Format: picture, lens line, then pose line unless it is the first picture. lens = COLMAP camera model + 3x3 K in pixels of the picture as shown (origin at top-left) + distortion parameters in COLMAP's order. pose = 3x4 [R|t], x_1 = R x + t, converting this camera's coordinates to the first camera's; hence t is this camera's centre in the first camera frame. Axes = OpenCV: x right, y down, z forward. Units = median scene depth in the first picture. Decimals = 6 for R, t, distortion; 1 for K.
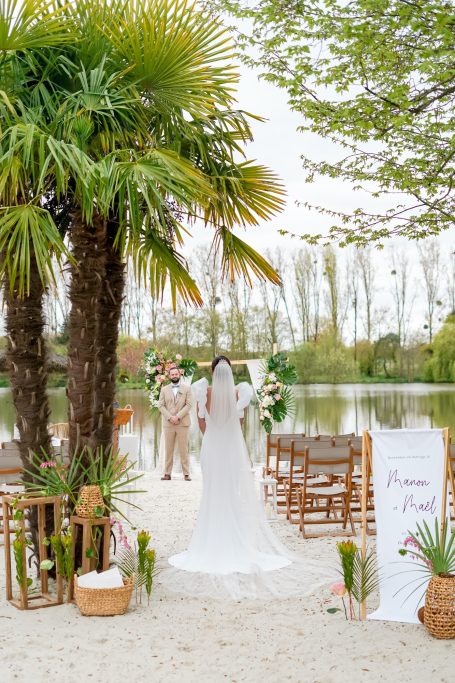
lens RADIAL K [[1123.9, 0, 155.3], [0, 1123.9, 344.0], [0, 0, 1]] dist [-0.026243, 0.047820]
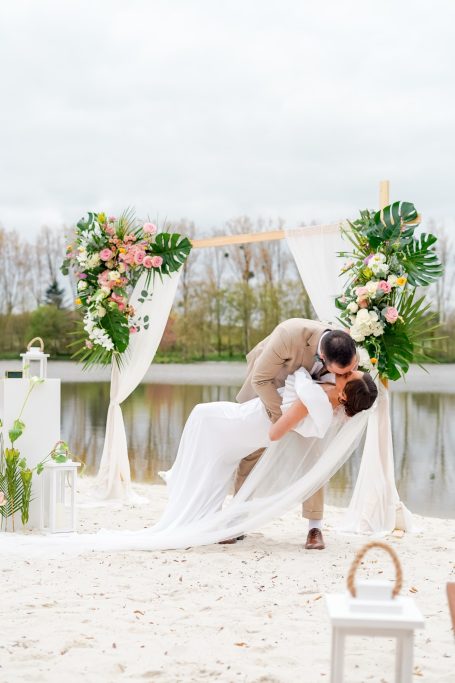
lens RADIAL K [[880.0, 0, 254.4], [0, 880.0, 341.5], [0, 0, 1]] dist [-0.000492, 0.024613]
pose [[0.998049, 0.022622, 0.058198, 0.041473], [-0.022533, 0.999744, -0.002189, 0.054267], [-0.058233, 0.000873, 0.998303, 0.652962]]
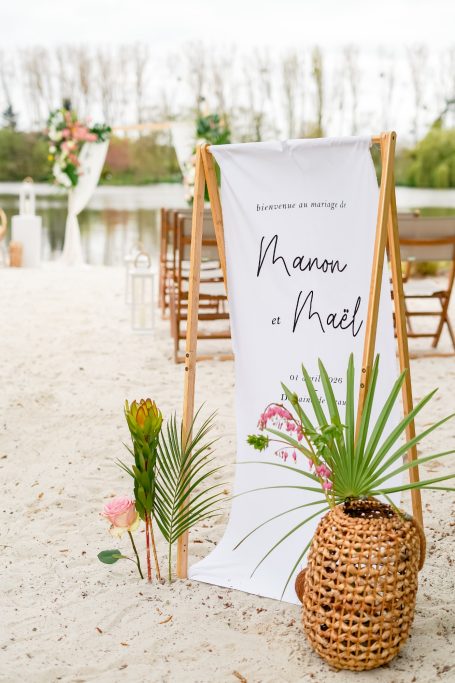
lens RADIAL K [[1001.4, 0, 227.5], [0, 1001.4, 341.5], [0, 0, 1]] dist [-0.069983, 0.123603]
pose [[0.998122, 0.017940, 0.058575, 0.078095], [-0.028125, 0.983631, 0.177988, 0.037546], [-0.054423, -0.179301, 0.982288, 0.276475]]
